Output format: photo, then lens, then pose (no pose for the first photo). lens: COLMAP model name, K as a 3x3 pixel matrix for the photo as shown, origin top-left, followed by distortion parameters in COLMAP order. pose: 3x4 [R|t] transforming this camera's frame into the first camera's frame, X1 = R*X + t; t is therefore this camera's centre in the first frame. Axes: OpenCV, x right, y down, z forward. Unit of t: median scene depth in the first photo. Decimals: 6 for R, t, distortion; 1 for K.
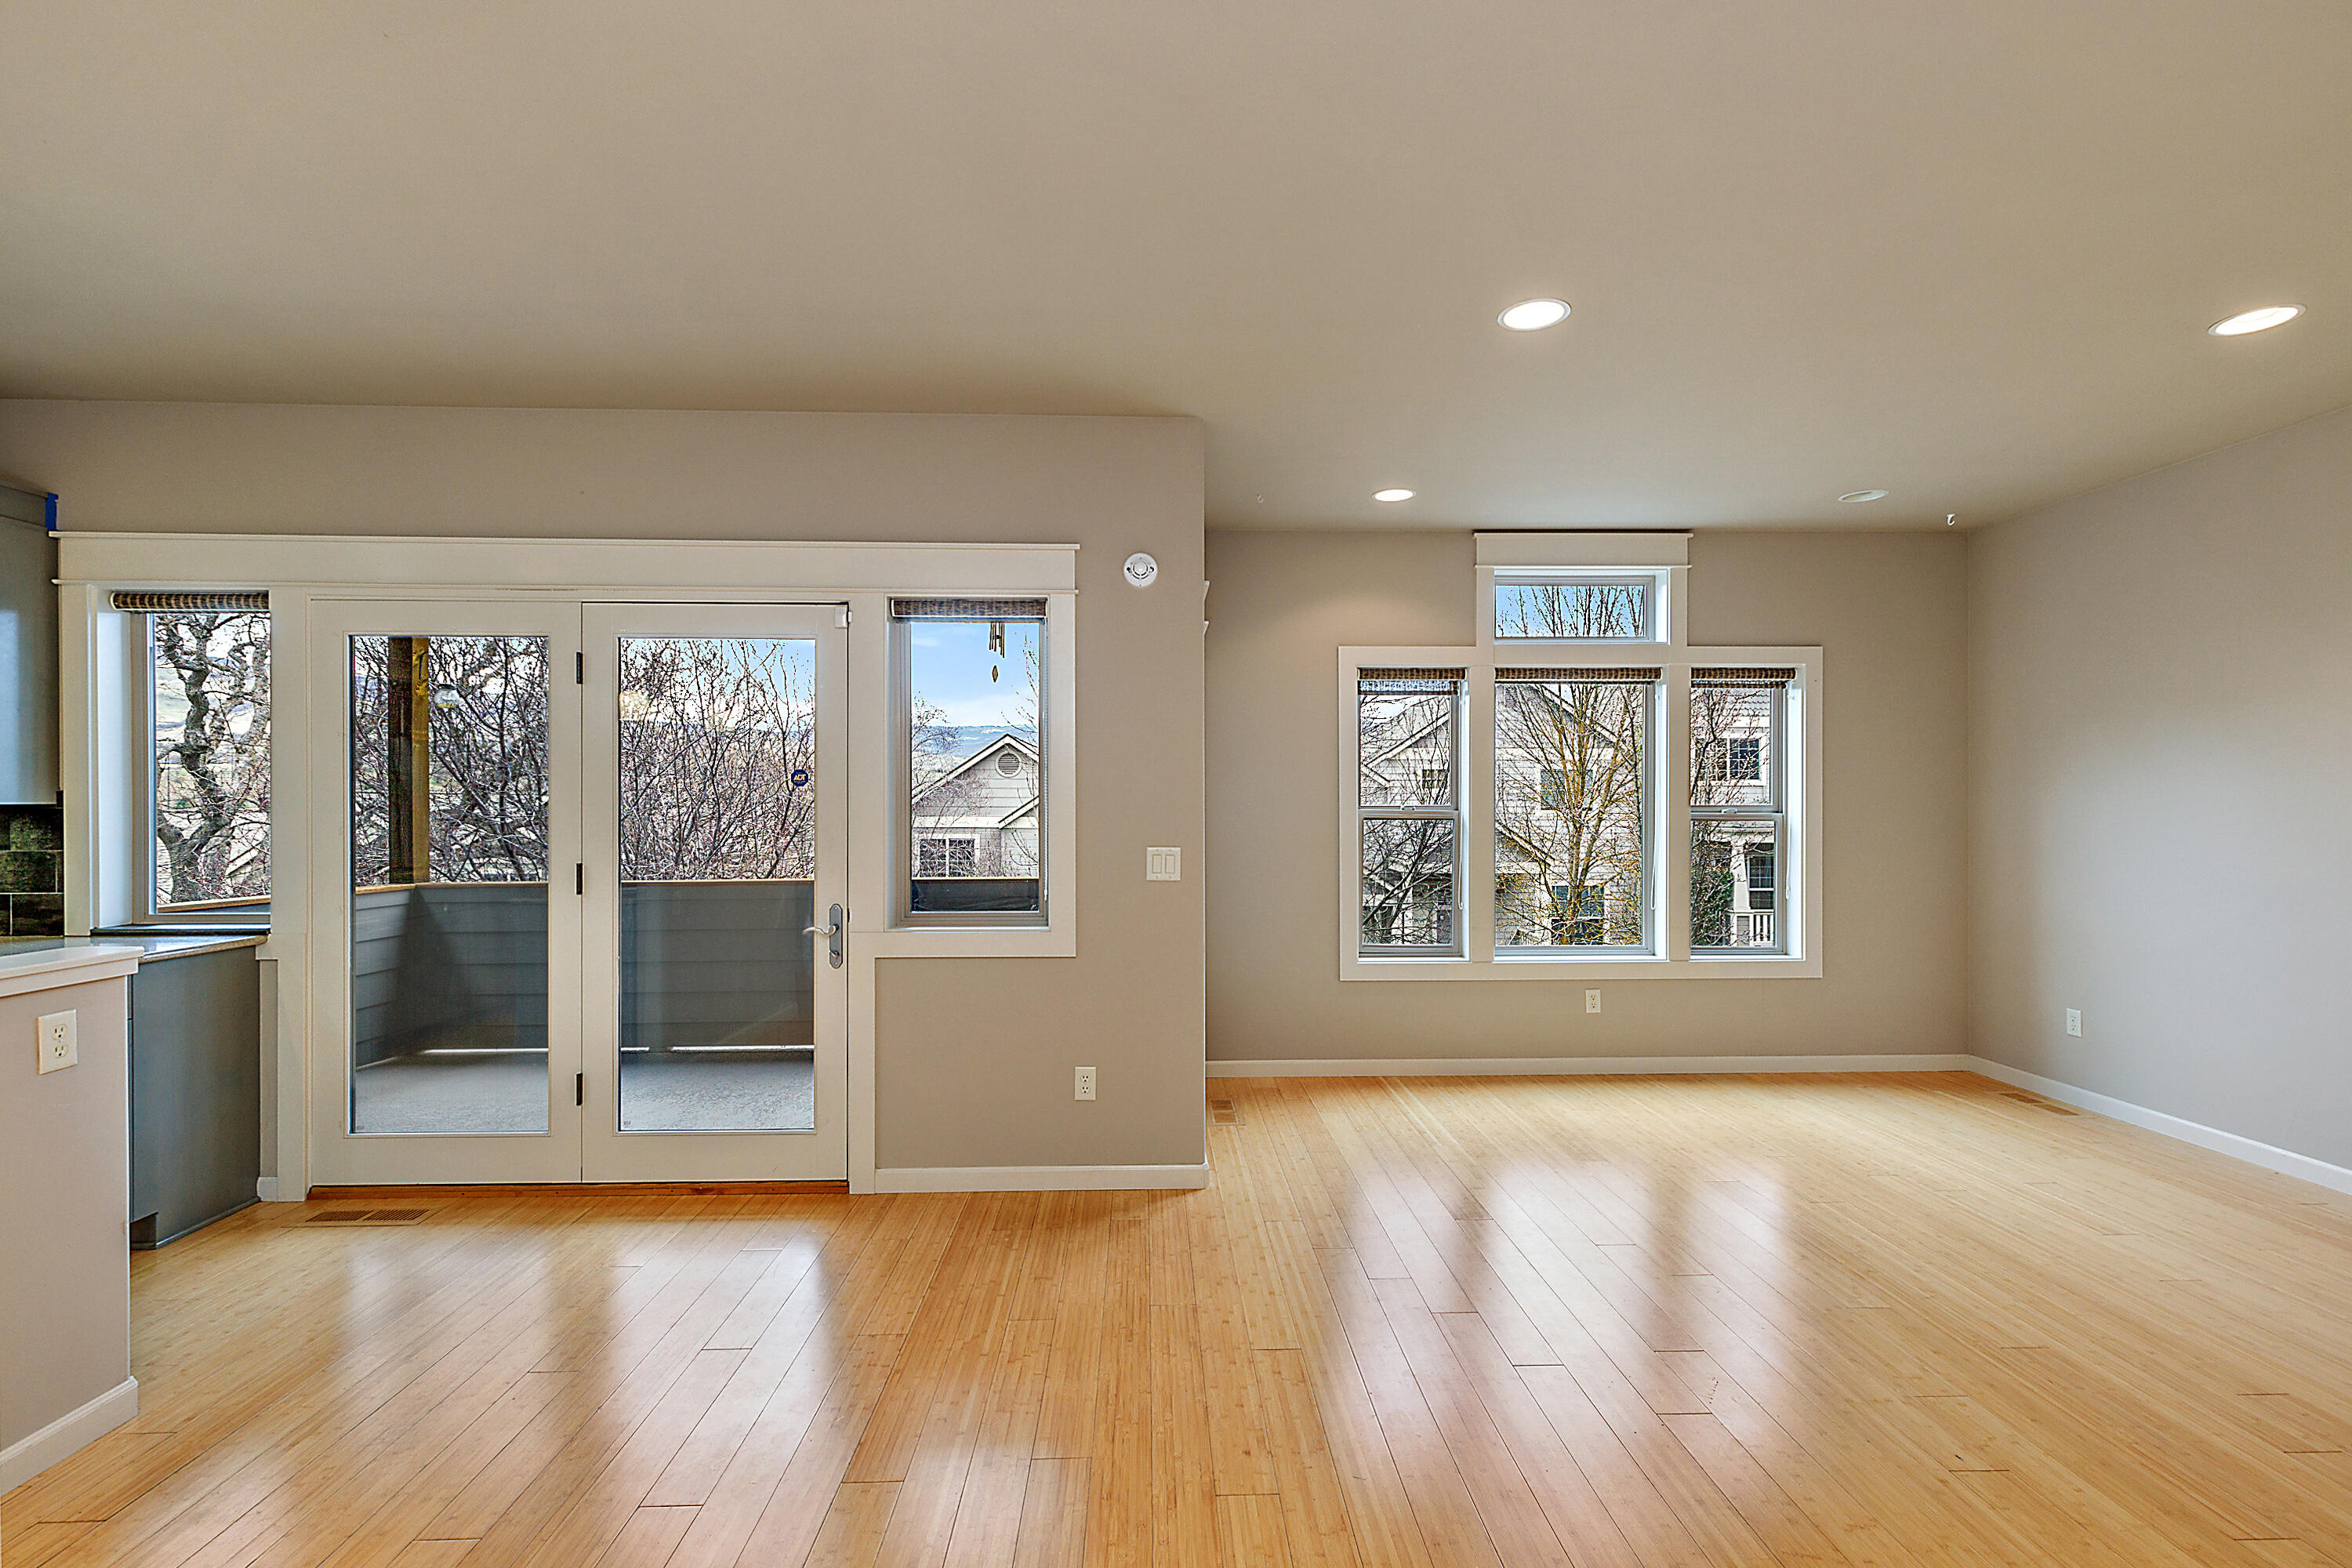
lens RADIAL K [[1064.8, 0, 1189.5], [0, 1064.8, 803.7], [0, 0, 1]] dist [0.004355, -0.000196]
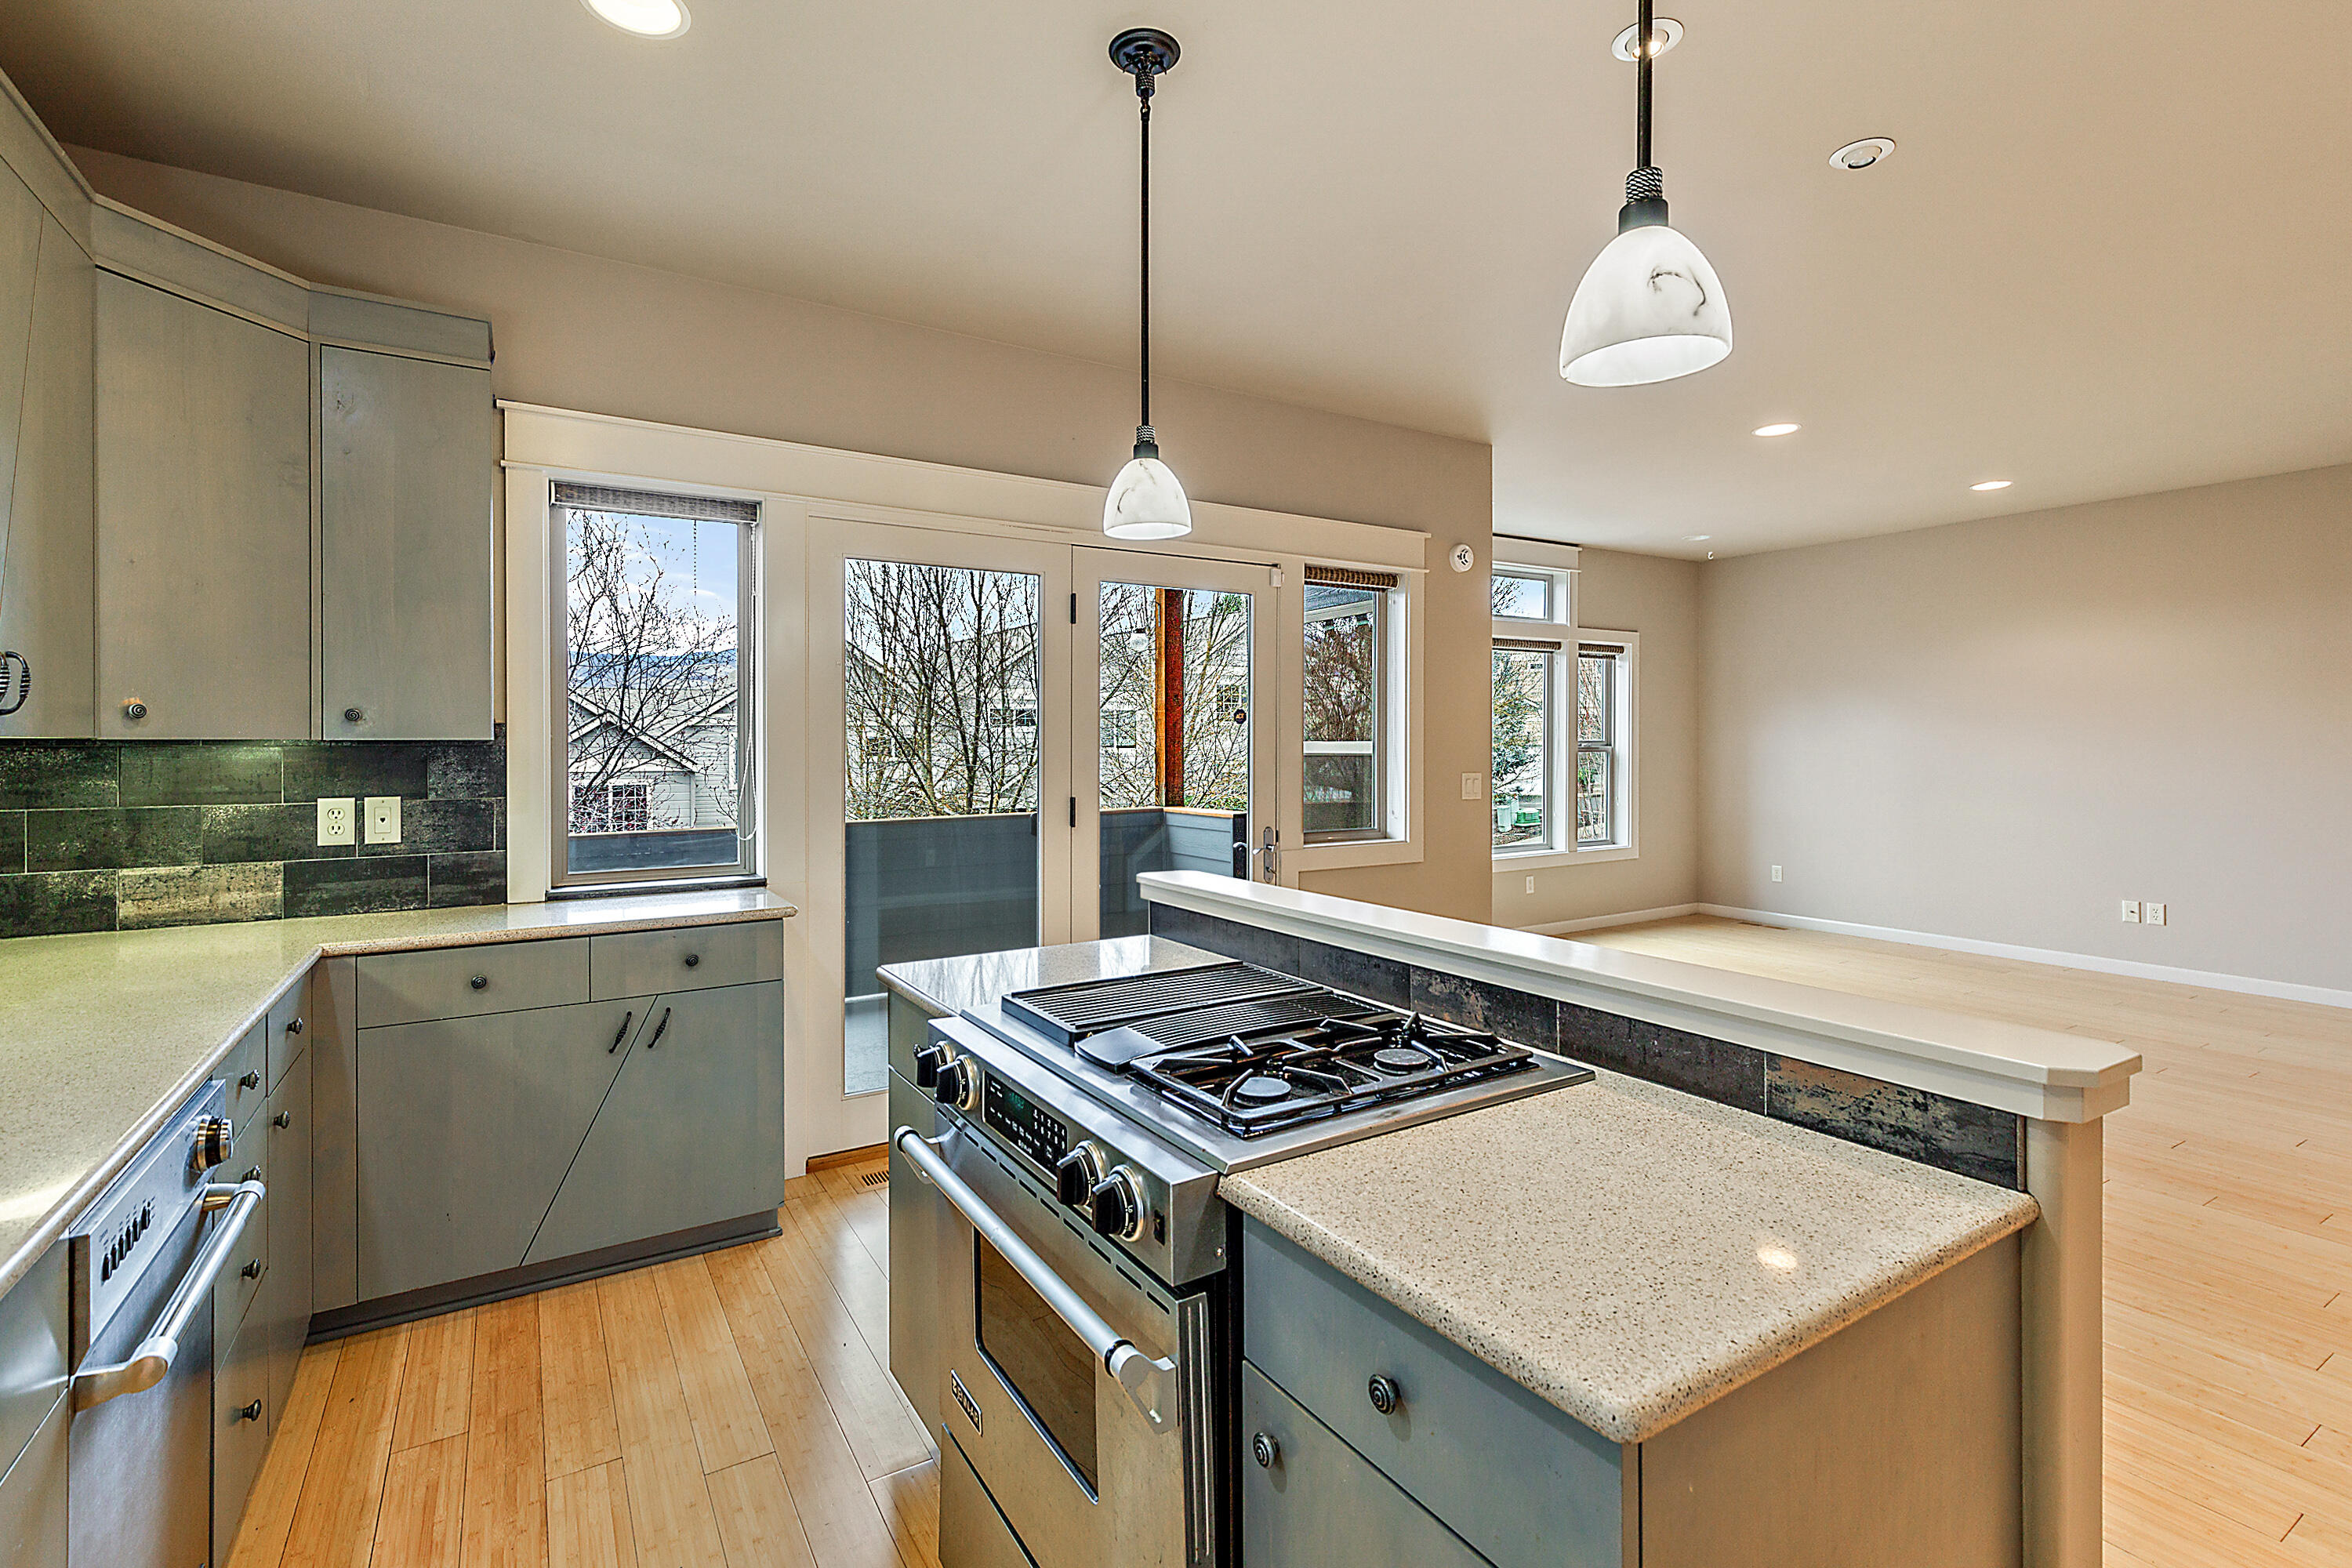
lens RADIAL K [[1076.7, 0, 1213.4], [0, 1076.7, 743.3], [0, 0, 1]] dist [0.009362, -0.000065]
pose [[0.859930, -0.002877, 0.510404, -0.984988], [0.003373, 0.999994, -0.000047, 0.004764], [-0.510401, 0.001762, 0.859935, 0.030059]]
